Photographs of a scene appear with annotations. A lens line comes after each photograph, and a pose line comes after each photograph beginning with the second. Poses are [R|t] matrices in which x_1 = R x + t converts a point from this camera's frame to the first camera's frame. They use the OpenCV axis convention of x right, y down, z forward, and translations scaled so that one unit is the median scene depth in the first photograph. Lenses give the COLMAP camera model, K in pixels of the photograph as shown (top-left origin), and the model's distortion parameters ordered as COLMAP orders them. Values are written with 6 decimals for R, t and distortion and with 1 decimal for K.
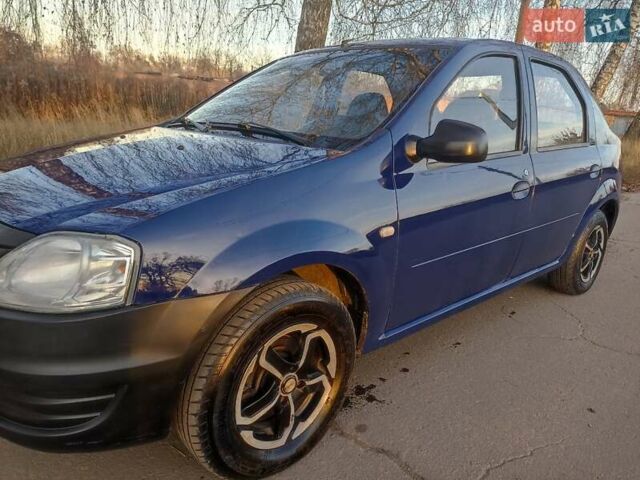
lens RADIAL K [[488.0, 0, 320.3], [0, 488.0, 238.9], [0, 0, 1]] dist [0.034143, 0.000468]
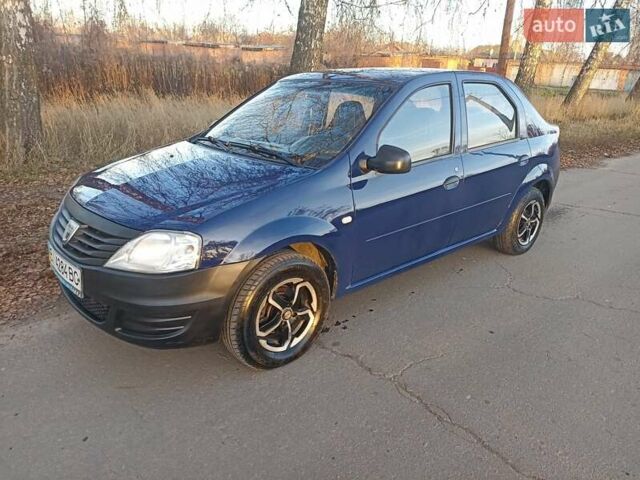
lens RADIAL K [[488.0, 0, 320.4], [0, 488.0, 241.8], [0, 0, 1]] dist [0.034143, 0.000468]
pose [[0.999330, -0.025813, -0.025955, 0.088676], [0.027725, 0.996704, 0.076239, -0.065420], [0.023902, -0.076907, 0.996752, -0.569662]]
